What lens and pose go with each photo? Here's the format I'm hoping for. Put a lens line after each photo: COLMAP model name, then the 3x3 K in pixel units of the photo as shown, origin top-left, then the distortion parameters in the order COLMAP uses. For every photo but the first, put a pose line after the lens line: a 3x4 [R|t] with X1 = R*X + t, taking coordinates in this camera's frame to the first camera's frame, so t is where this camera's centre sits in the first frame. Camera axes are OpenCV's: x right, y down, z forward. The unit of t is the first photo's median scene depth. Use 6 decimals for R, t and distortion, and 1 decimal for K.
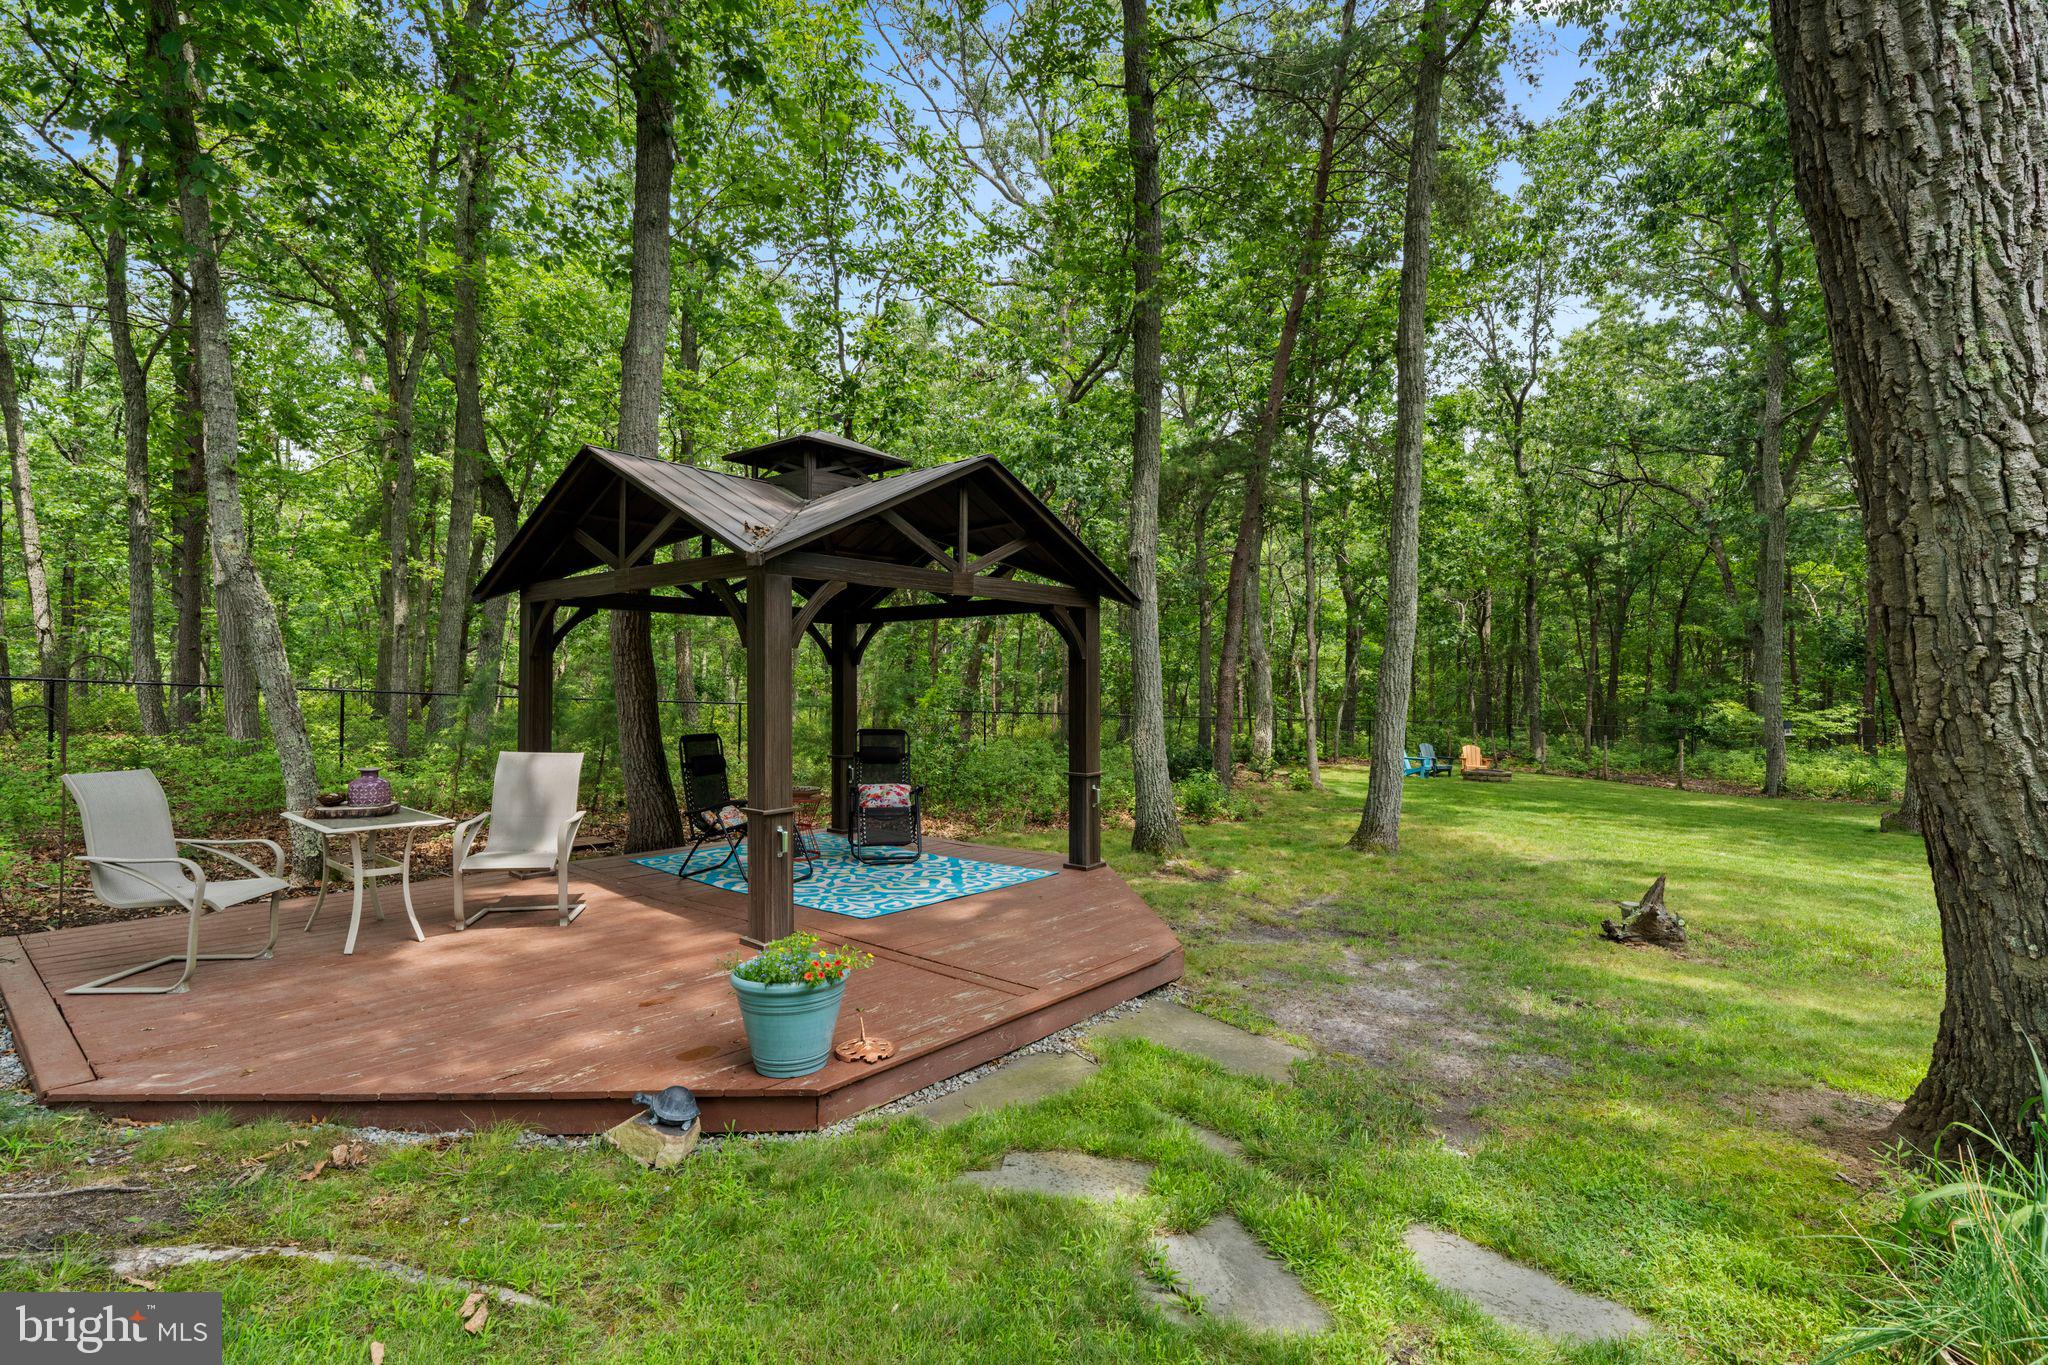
lens RADIAL K [[946.2, 0, 1024.0], [0, 946.2, 682.5], [0, 0, 1]] dist [-0.002117, -0.000473]
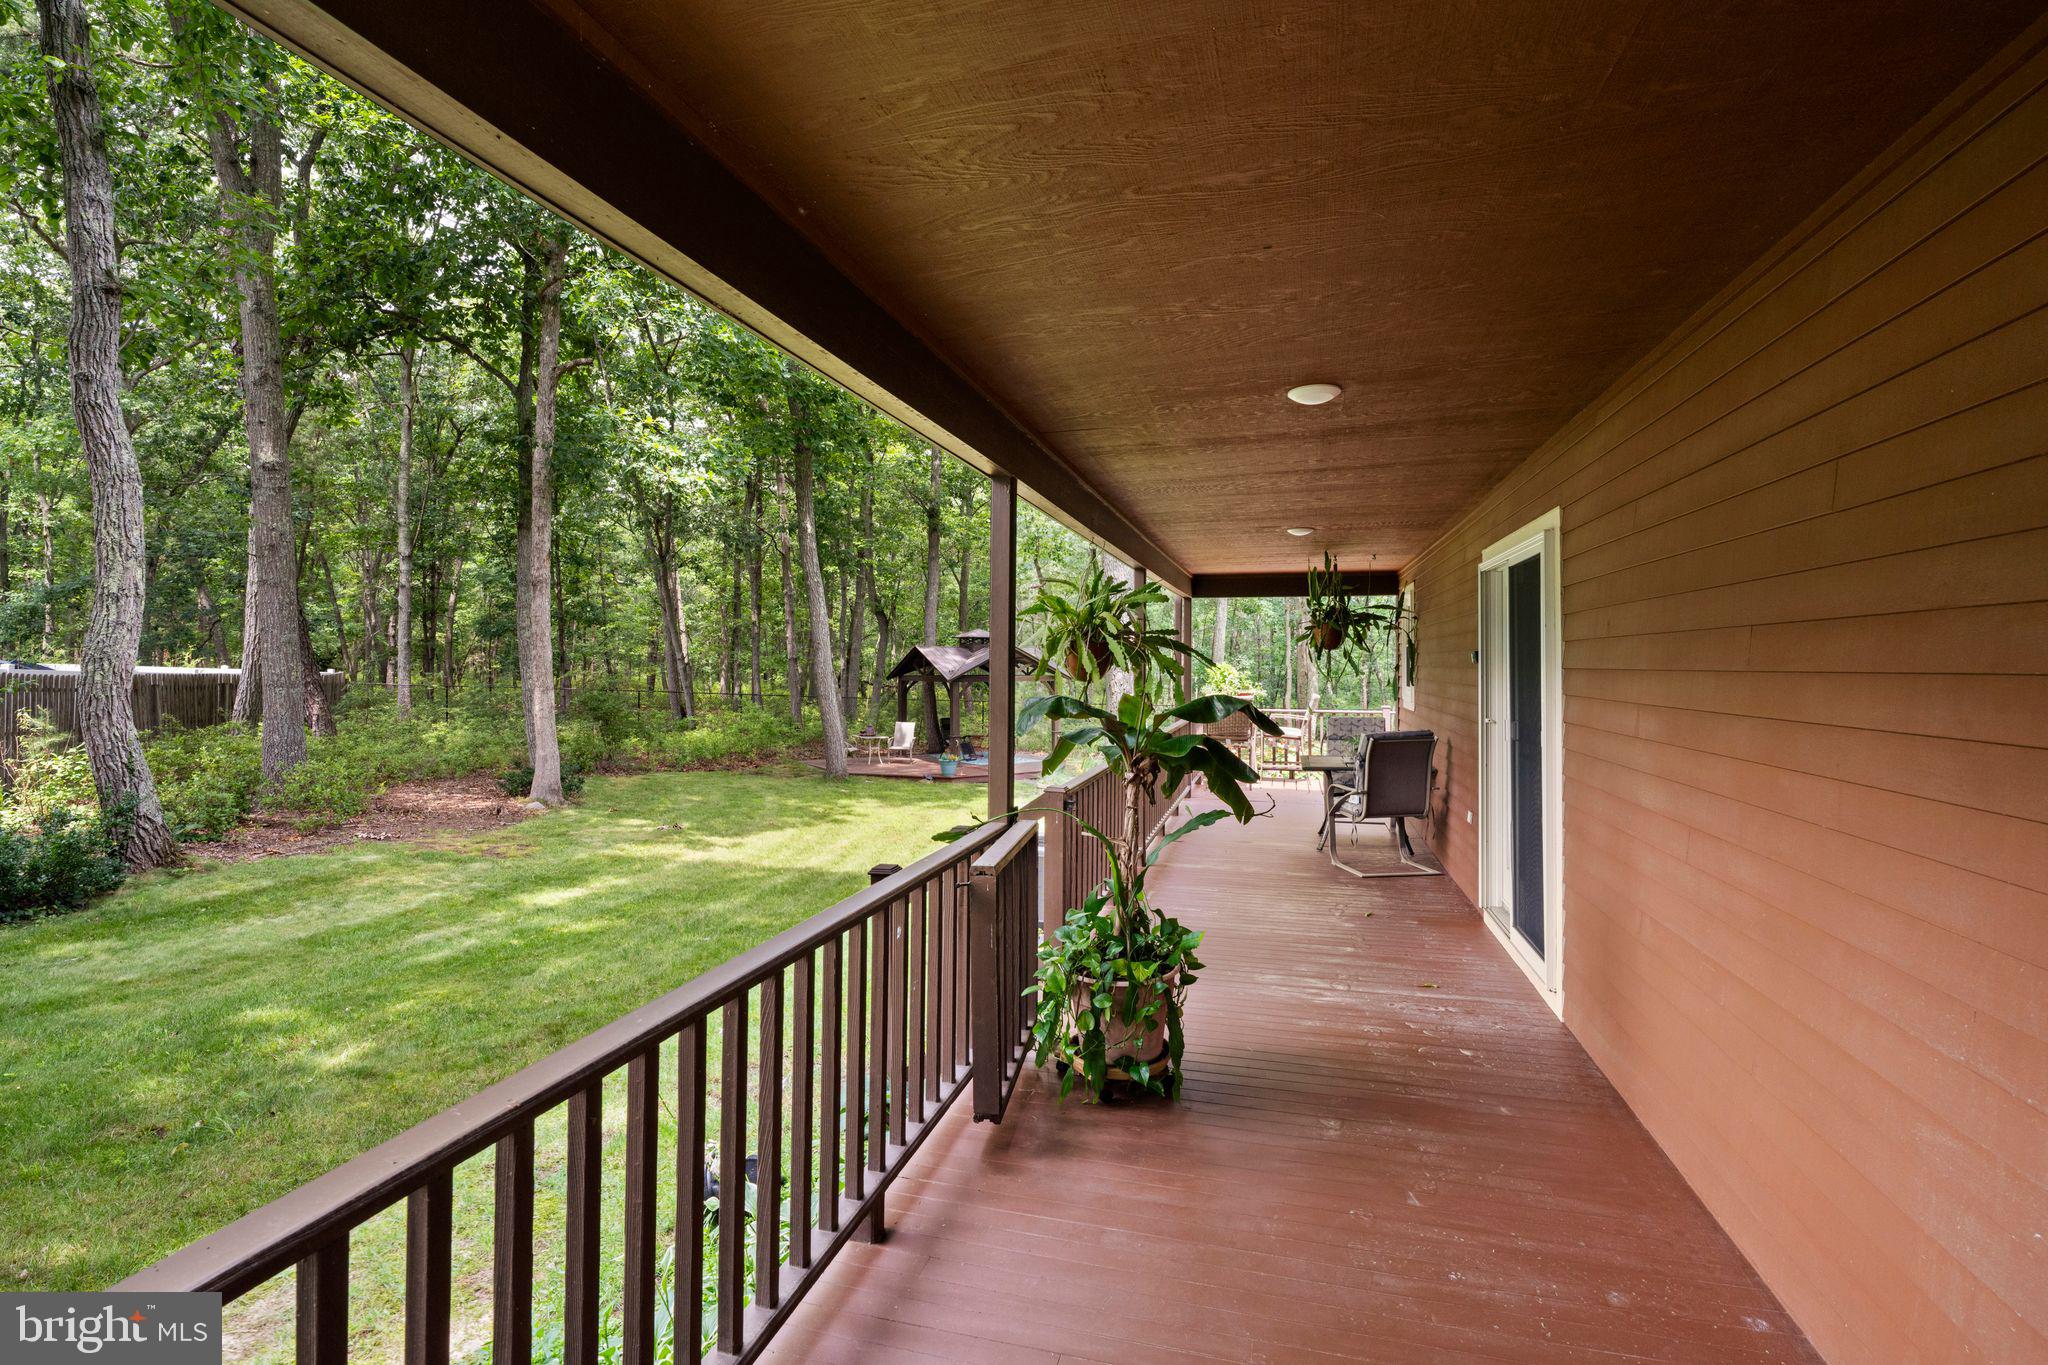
lens RADIAL K [[946.2, 0, 1024.0], [0, 946.2, 682.5], [0, 0, 1]] dist [-0.002117, -0.000473]
pose [[0.947011, -0.010994, -0.321013, 1.054125], [0.012239, 0.999923, 0.001862, -0.074140], [0.320968, -0.005693, 0.947073, -2.208555]]
